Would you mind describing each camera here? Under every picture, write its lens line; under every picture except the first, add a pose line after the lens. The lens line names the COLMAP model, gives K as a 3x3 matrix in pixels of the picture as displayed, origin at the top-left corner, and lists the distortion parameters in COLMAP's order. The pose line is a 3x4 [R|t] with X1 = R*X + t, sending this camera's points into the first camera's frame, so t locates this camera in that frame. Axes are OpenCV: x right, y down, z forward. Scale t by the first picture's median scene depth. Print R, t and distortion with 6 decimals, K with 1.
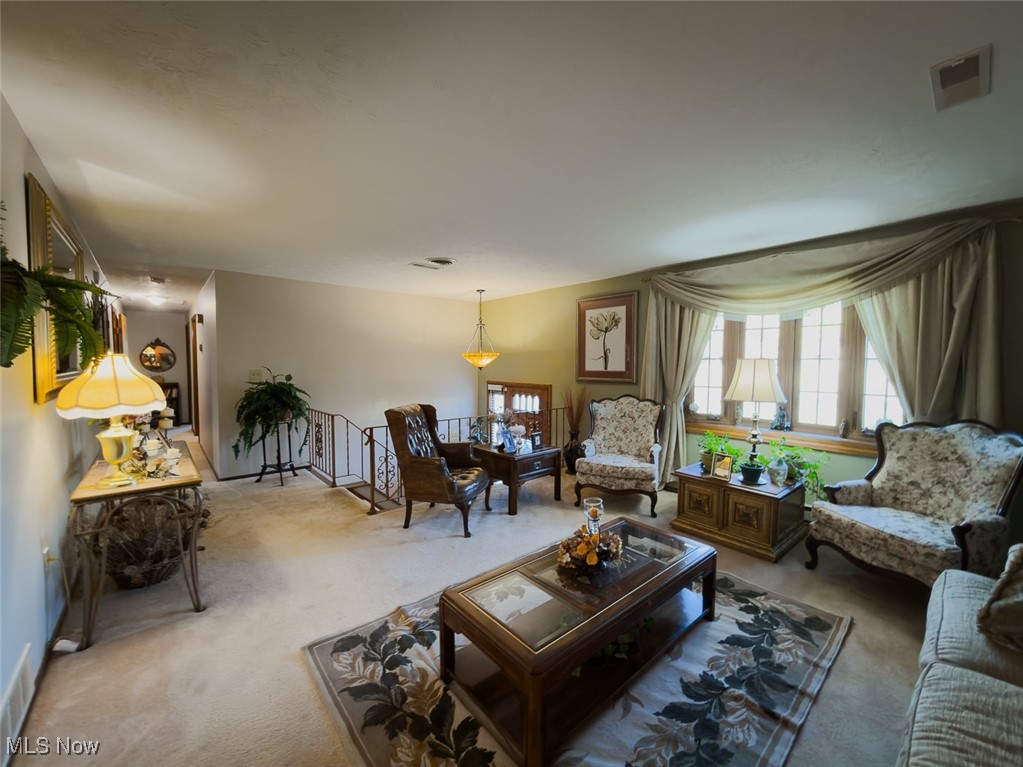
lens RADIAL K [[410.2, 0, 511.1], [0, 410.2, 383.8], [0, 0, 1]] dist [-0.000469, 0.000027]
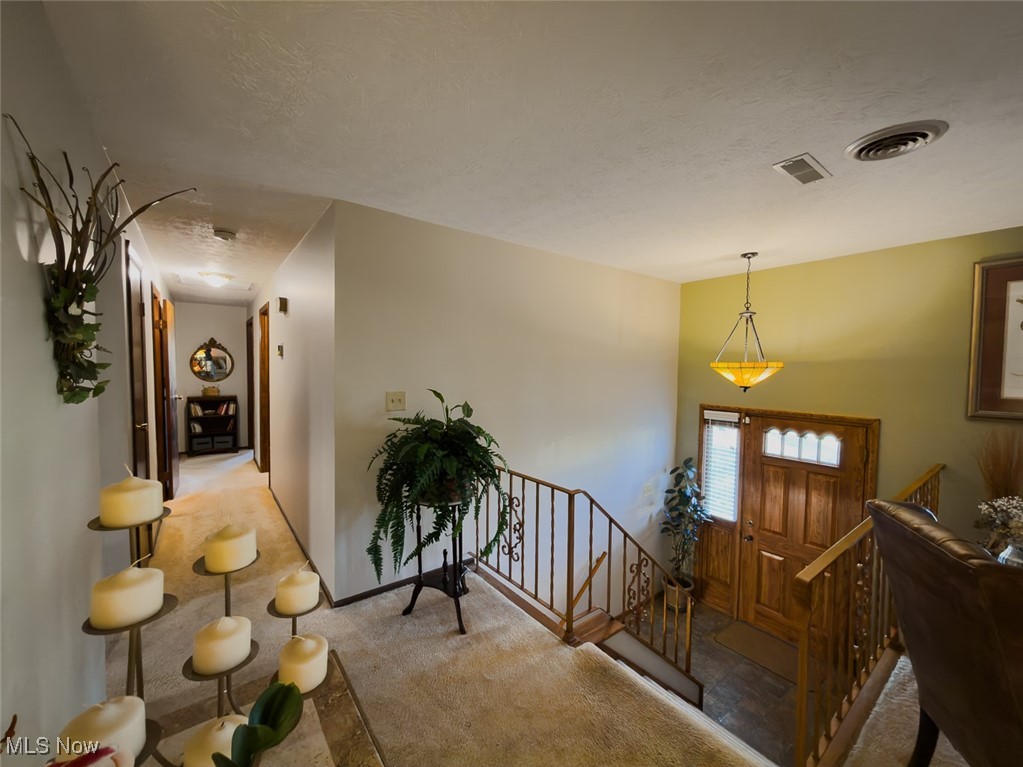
lens RADIAL K [[410.2, 0, 510.8], [0, 410.2, 385.9], [0, 0, 1]] dist [-0.000469, 0.000027]
pose [[0.997534, 0.010919, -0.069324, -0.421541], [-0.011338, 0.999920, -0.005643, -0.039470], [0.069257, 0.006416, 0.997578, 0.458973]]
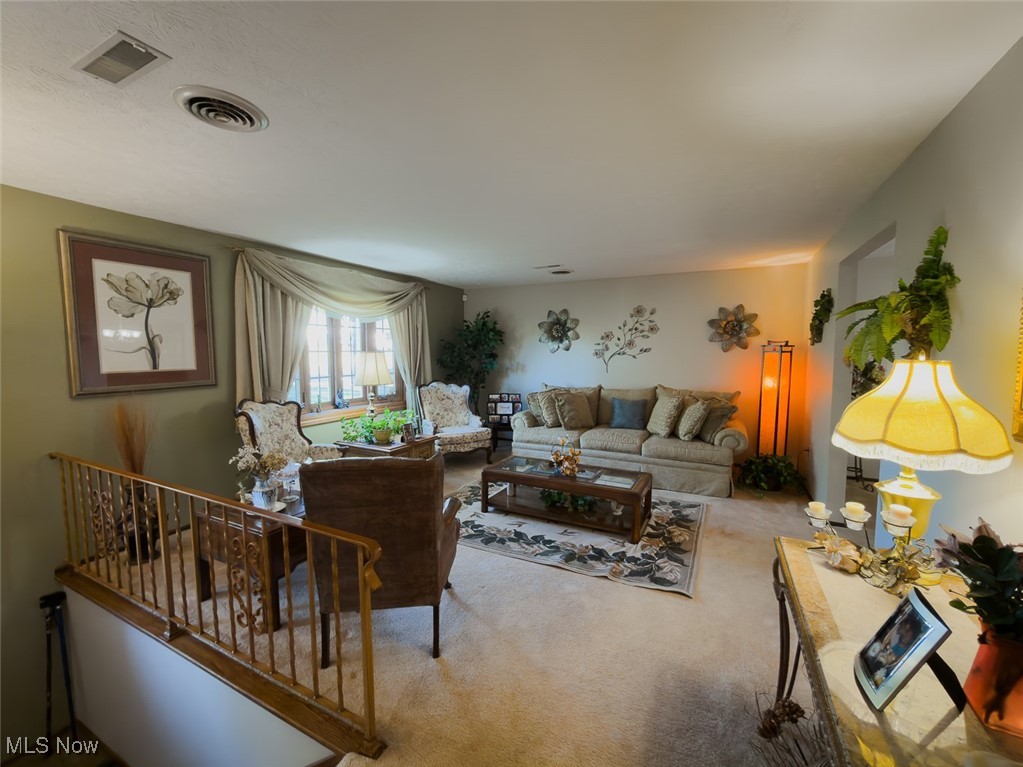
lens RADIAL K [[410.2, 0, 516.0], [0, 410.2, 381.8], [0, 0, 1]] dist [-0.000469, 0.000027]
pose [[-0.375642, -0.077423, 0.923525, -0.534373], [0.042969, 0.993978, 0.100807, -0.053591], [-0.925768, 0.077550, -0.370053, 0.724625]]
